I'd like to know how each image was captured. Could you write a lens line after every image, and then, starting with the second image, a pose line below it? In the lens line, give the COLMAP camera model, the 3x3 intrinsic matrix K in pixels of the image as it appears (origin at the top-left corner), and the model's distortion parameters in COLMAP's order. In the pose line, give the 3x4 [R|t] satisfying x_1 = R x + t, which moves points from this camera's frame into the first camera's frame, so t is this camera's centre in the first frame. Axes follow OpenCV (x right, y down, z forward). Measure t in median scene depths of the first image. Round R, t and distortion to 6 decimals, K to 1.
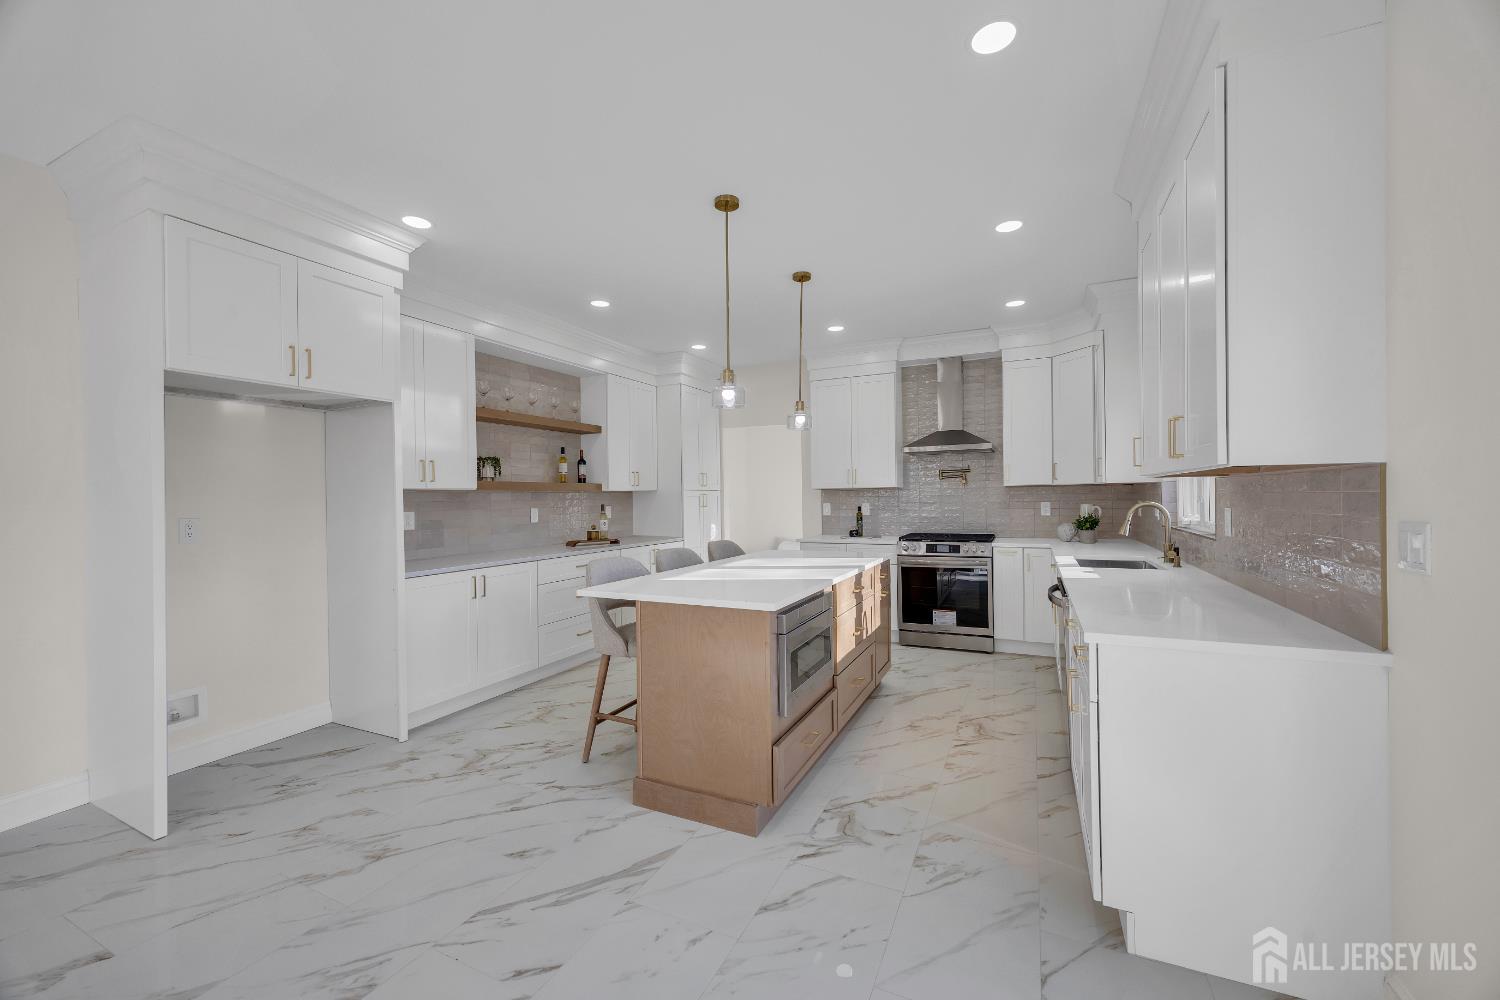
lens RADIAL K [[574.9, 0, 753.8], [0, 574.9, 496.6], [0, 0, 1]] dist [-0.002101, 0.000503]
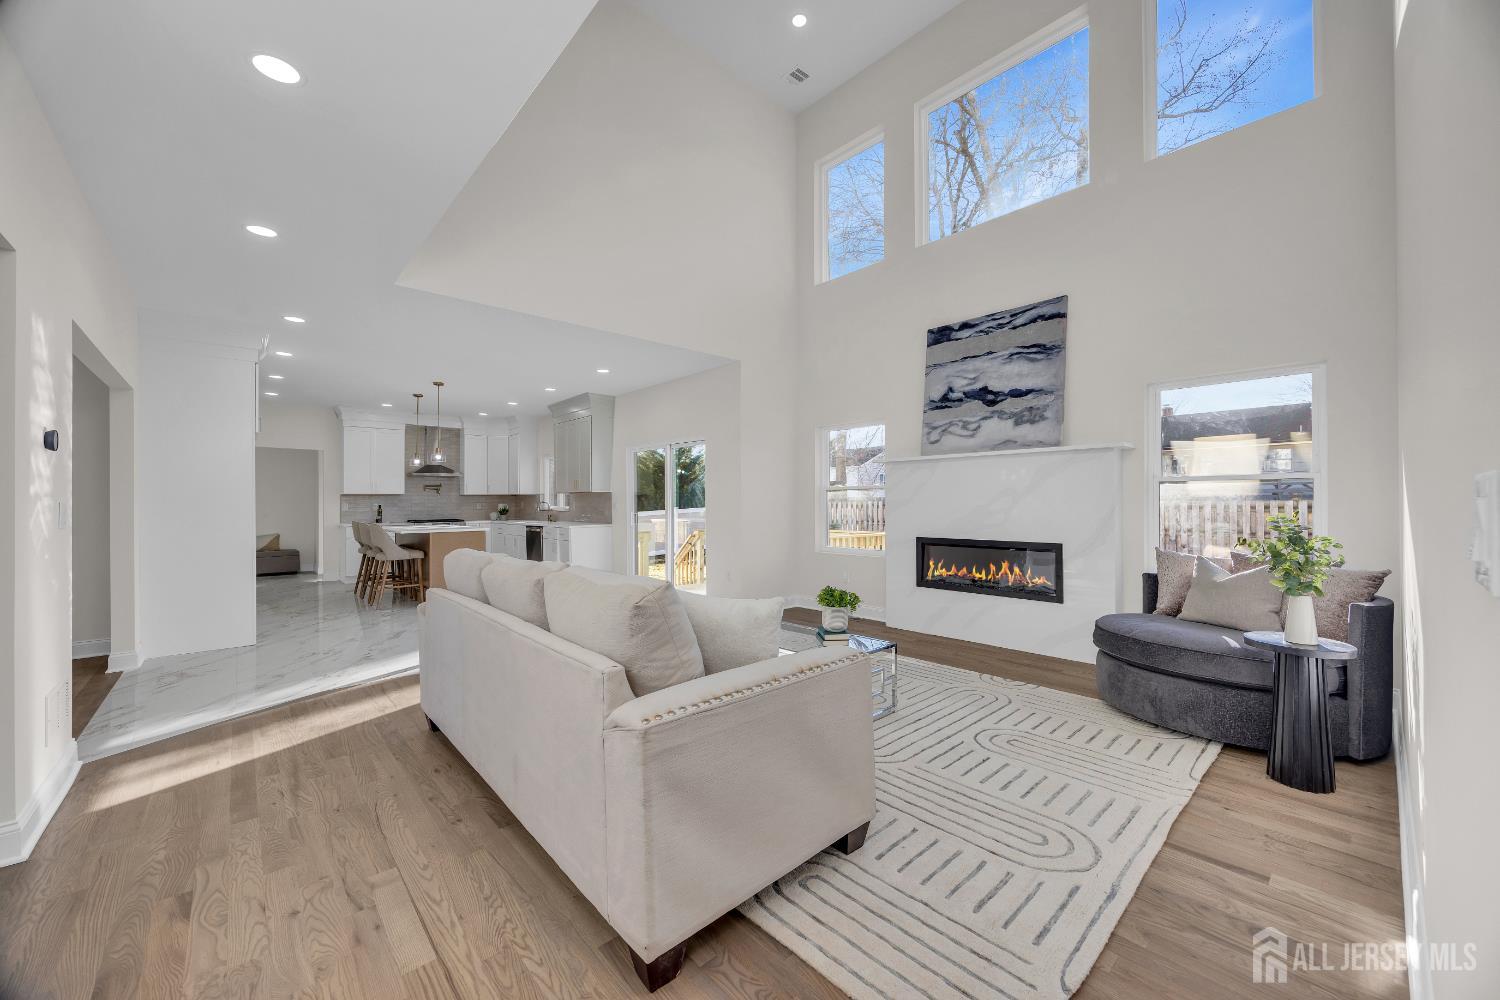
lens RADIAL K [[574.9, 0, 762.3], [0, 574.9, 500.3], [0, 0, 1]] dist [-0.002101, 0.000503]
pose [[0.370842, 0.011156, 0.928629, -1.147471], [0.000127, 0.999927, -0.012064, 0.028033], [-0.928696, 0.004591, 0.370813, -0.801078]]
